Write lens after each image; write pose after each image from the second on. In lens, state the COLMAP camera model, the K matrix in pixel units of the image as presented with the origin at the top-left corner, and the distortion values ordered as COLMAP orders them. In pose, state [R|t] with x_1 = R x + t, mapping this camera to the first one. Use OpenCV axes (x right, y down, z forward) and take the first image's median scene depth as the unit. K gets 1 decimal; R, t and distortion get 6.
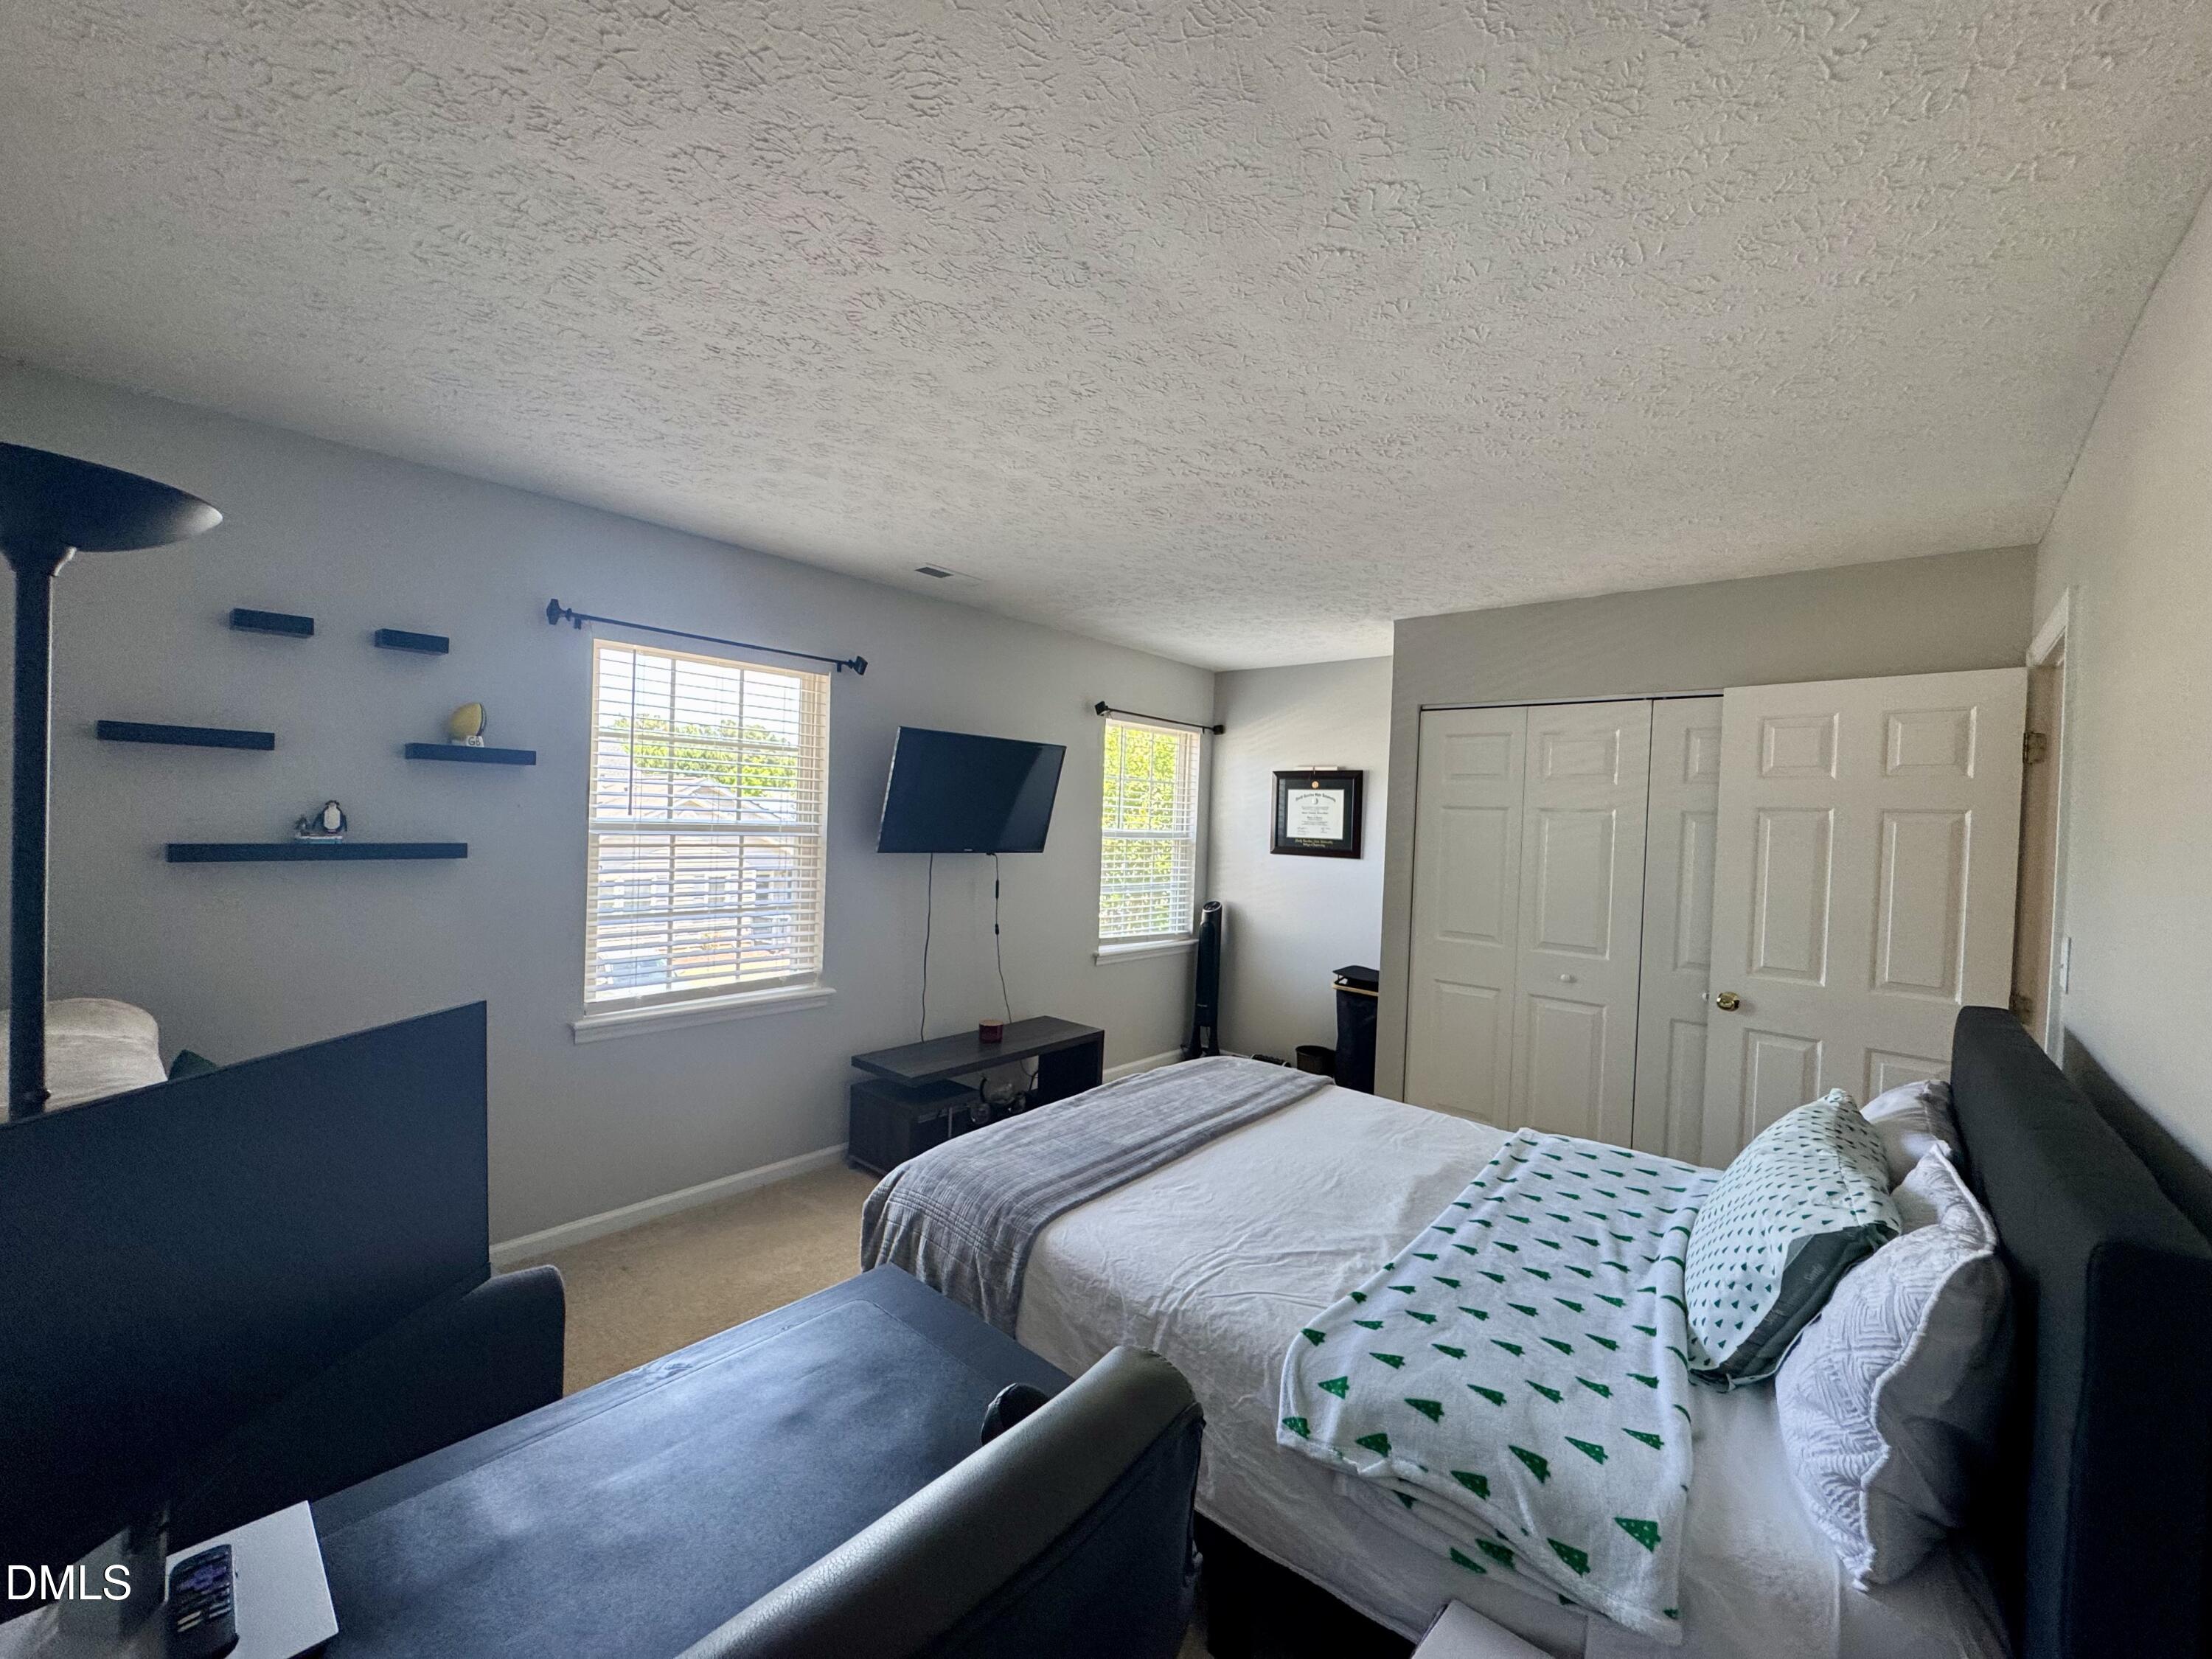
lens RADIAL K [[870.7, 0, 1097.9], [0, 870.7, 823.6], [0, 0, 1]] dist [0.022896, 0.000062]
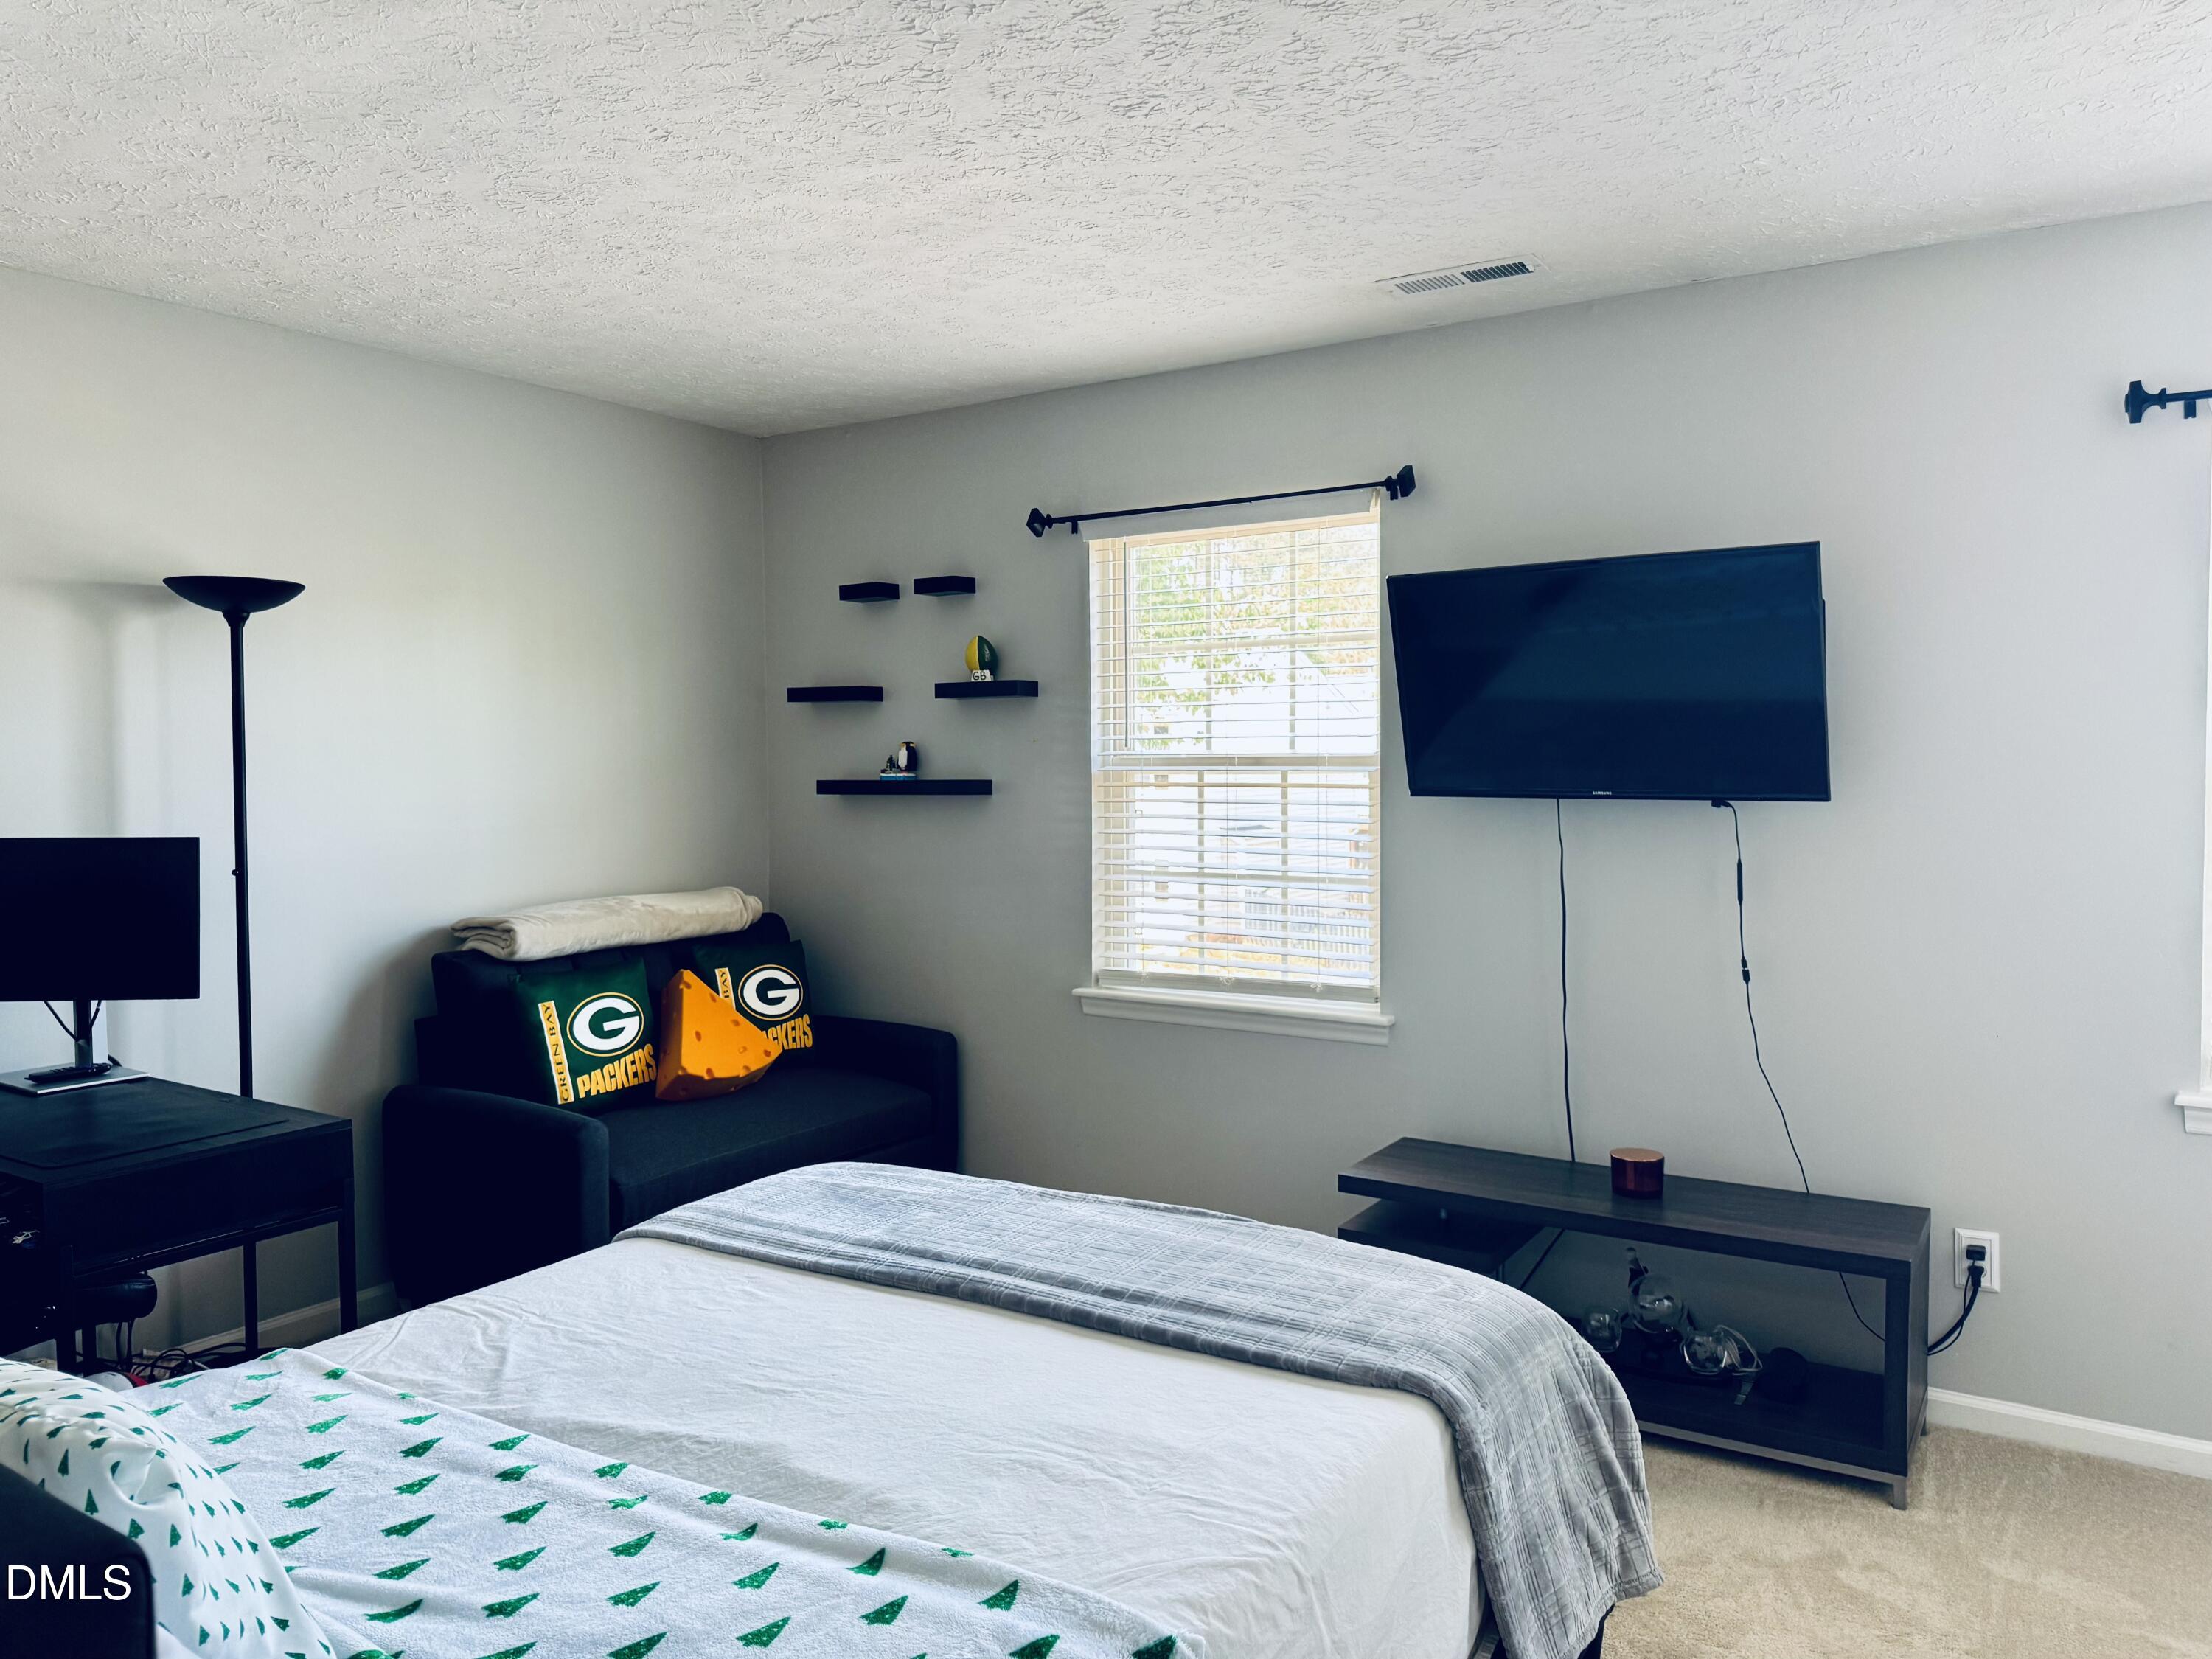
lens RADIAL K [[1560.3, 0, 1177.5], [0, 1560.3, 824.3], [0, 0, 1]] dist [0.009232, -0.001017]
pose [[0.172659, 0.007268, -0.984955, 0.973050], [0.007827, 0.999931, 0.008750, 0.054462], [0.984951, -0.009221, 0.172590, 0.857894]]
